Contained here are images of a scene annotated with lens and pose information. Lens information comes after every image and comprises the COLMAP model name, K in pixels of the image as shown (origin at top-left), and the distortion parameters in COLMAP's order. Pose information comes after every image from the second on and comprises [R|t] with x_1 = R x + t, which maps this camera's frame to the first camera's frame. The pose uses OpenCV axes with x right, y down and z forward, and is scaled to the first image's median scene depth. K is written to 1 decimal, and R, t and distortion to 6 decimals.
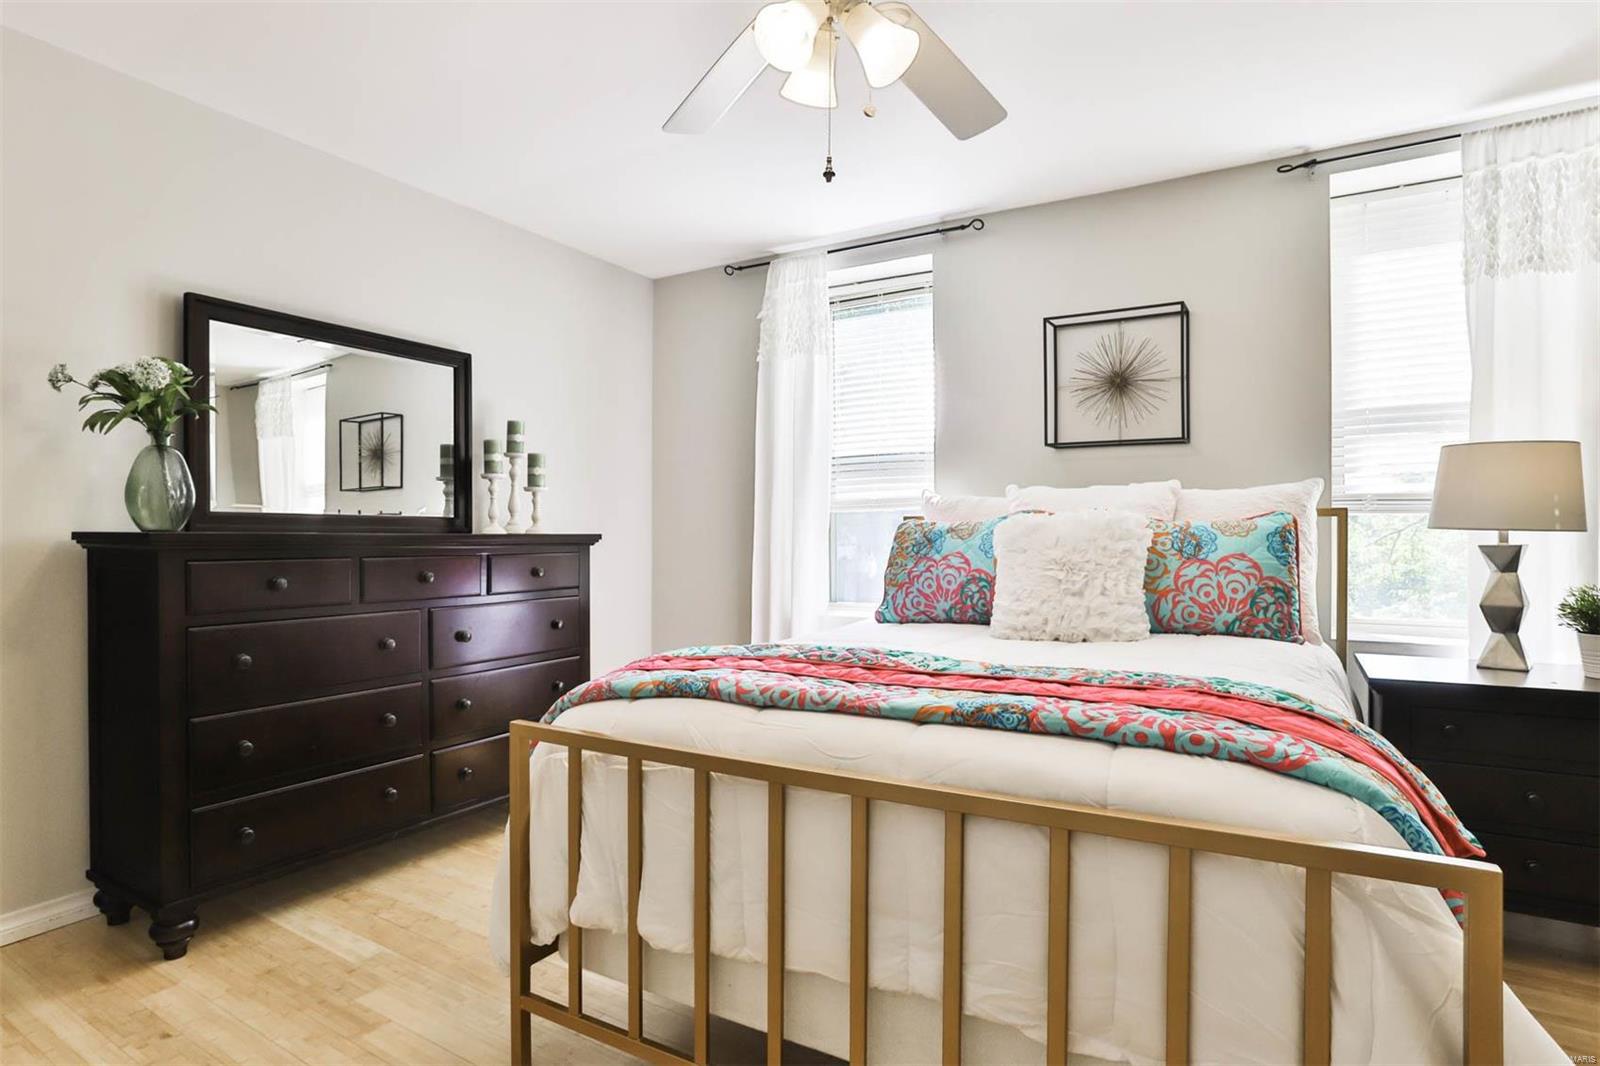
lens RADIAL K [[826.8, 0, 796.8], [0, 826.8, 536.0], [0, 0, 1]] dist [-0.047738, 0.028011]
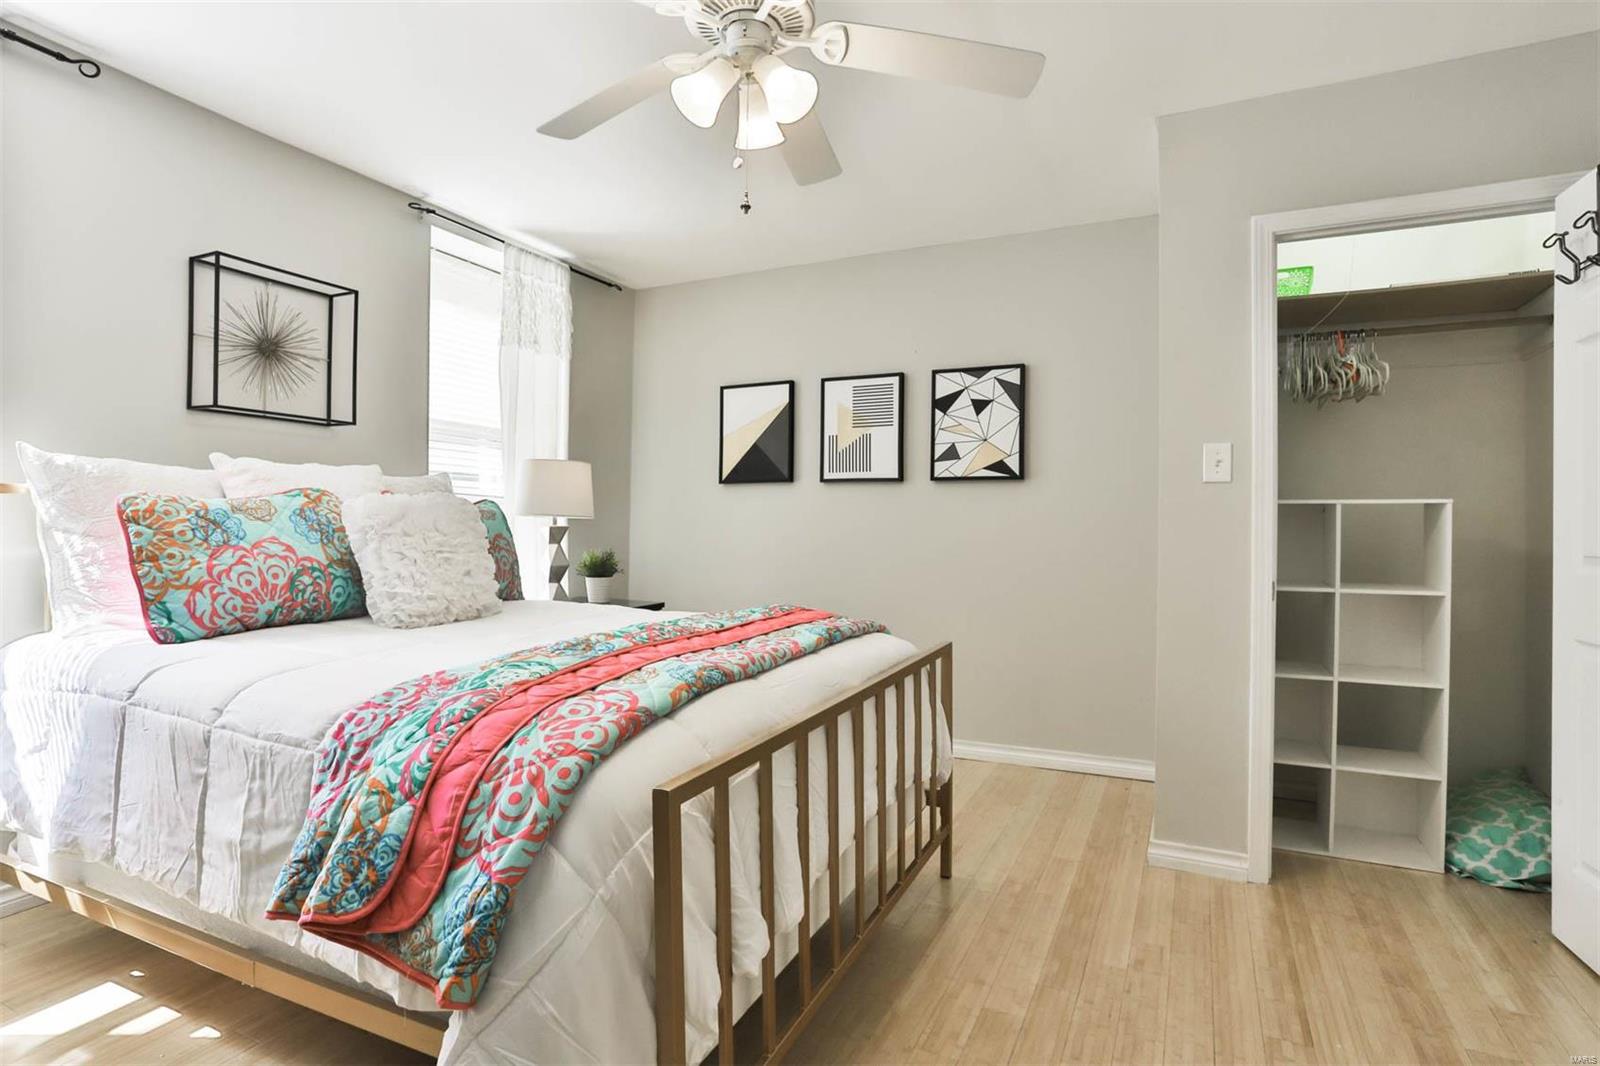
lens RADIAL K [[826.8, 0, 774.1], [0, 826.8, 519.0], [0, 0, 1]] dist [-0.047738, 0.028011]
pose [[-0.062366, 0.005948, 0.998036, -0.619427], [-0.004272, 0.999971, -0.006226, 0.004637], [-0.998044, -0.004652, -0.062338, 0.570412]]
